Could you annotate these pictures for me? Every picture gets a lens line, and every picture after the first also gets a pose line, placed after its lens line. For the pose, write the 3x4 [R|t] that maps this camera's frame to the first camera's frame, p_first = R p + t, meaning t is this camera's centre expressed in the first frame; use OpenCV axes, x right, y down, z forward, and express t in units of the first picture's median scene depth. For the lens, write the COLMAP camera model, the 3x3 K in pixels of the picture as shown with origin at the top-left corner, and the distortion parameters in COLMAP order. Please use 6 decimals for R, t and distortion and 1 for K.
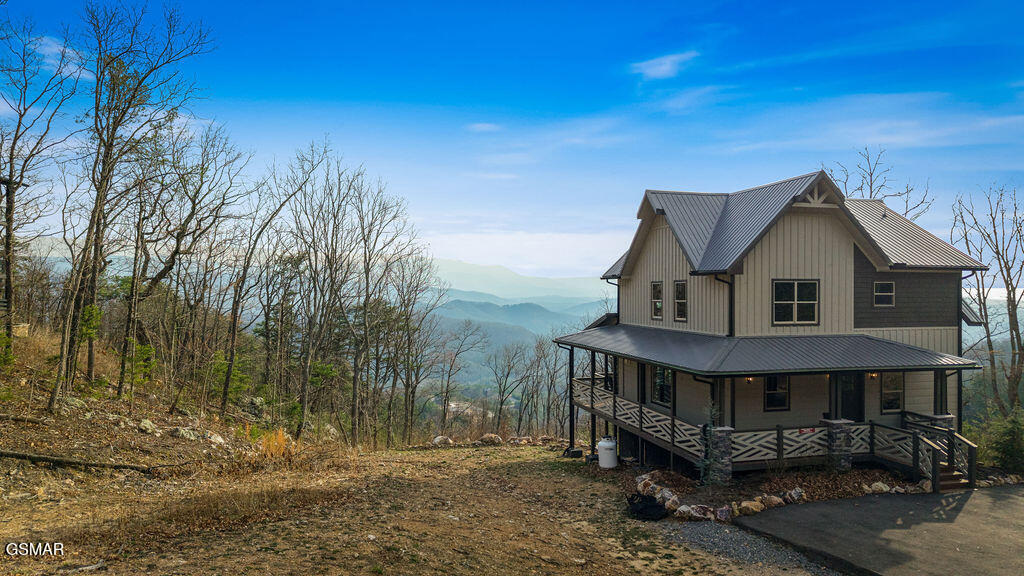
lens RADIAL K [[696.4, 0, 512.0], [0, 696.4, 288.0], [0, 0, 1]] dist [0.004126, 0.000315]
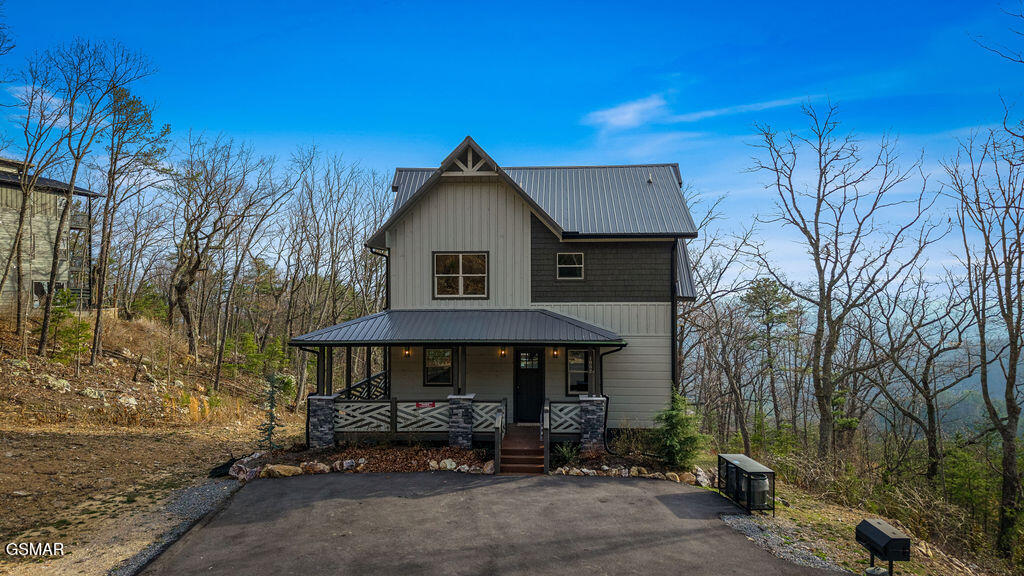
lens RADIAL K [[689.0, 0, 512.0], [0, 689.0, 288.0], [0, 0, 1]] dist [0.039859, -0.001002]
pose [[0.950775, -0.005183, -0.309838, 0.777951], [0.005914, 0.999982, 0.001420, 0.037960], [0.309825, -0.003183, 0.950788, 0.112995]]
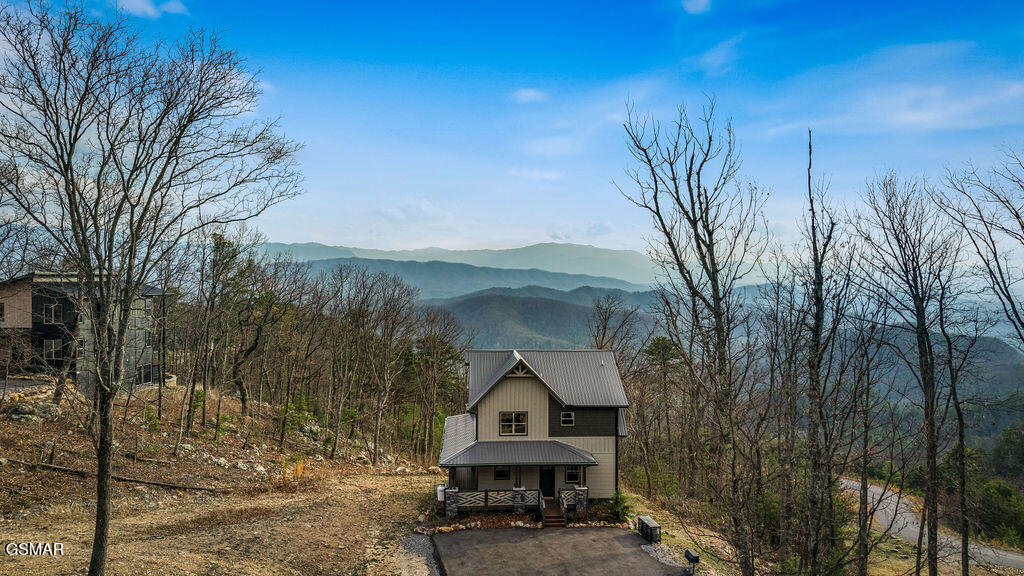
lens RADIAL K [[695.1, 0, 508.7], [0, 695.1, 268.1], [0, 0, 1]] dist [0.004647, 0.002125]
pose [[0.982265, -0.000435, -0.187498, 0.764151], [-0.001524, 0.999946, -0.010308, -0.396866], [0.187492, 0.010411, 0.982211, -0.919200]]
